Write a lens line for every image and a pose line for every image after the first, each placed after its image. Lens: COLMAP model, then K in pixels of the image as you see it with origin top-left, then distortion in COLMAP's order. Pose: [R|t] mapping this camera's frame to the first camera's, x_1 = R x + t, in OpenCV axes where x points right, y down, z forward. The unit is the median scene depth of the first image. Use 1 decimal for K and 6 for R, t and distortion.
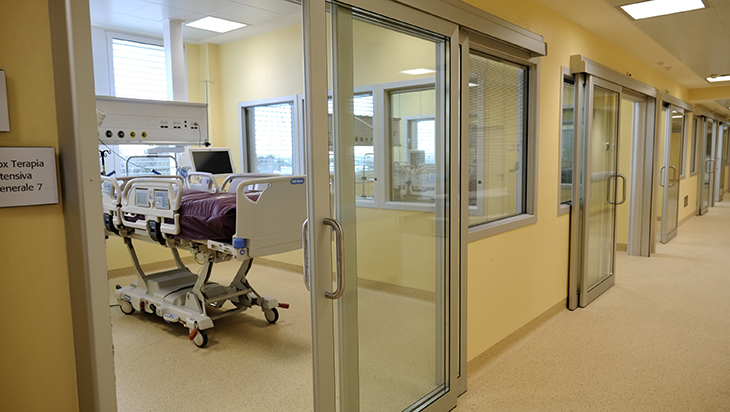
lens RADIAL K [[523.5, 0, 365.0], [0, 523.5, 206.0], [0, 0, 1]] dist [-0.001863, 0.000287]
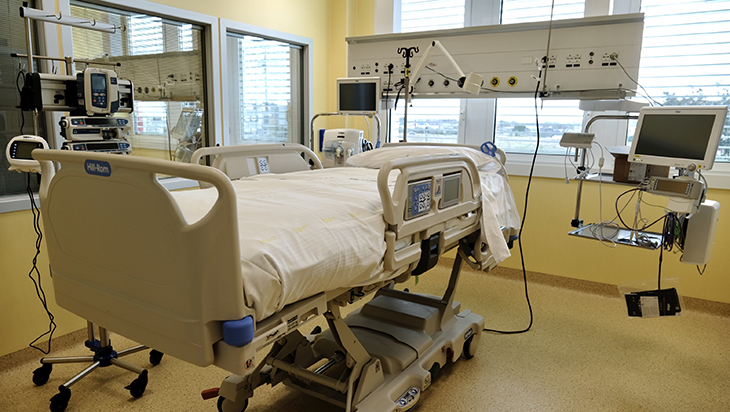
lens RADIAL K [[509.5, 0, 356.3], [0, 509.5, 204.7], [0, 0, 1]] dist [0.031959, 0.000410]
pose [[0.108128, 0.188597, -0.976084, 0.219146], [-0.122082, 0.976928, 0.175236, -0.088528], [0.986613, 0.100215, 0.128658, 0.868784]]
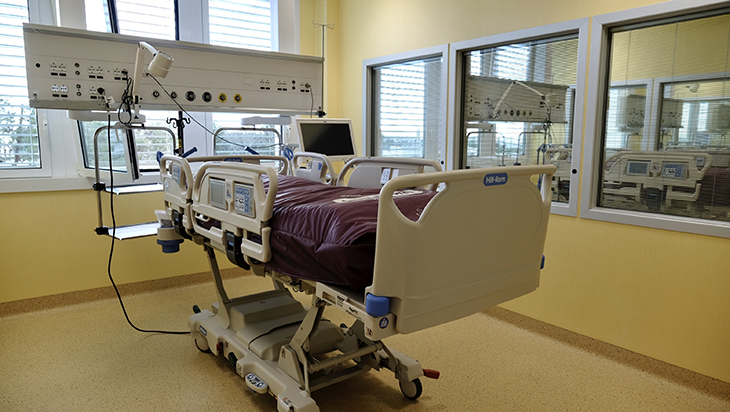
lens RADIAL K [[509.5, 0, 356.3], [0, 509.5, 204.7], [0, 0, 1]] dist [0.031959, 0.000410]
pose [[0.975581, 0.049007, -0.214105, -0.121485], [-0.040870, 0.998270, 0.042267, -0.030503], [0.215806, -0.032484, 0.975896, 0.398054]]
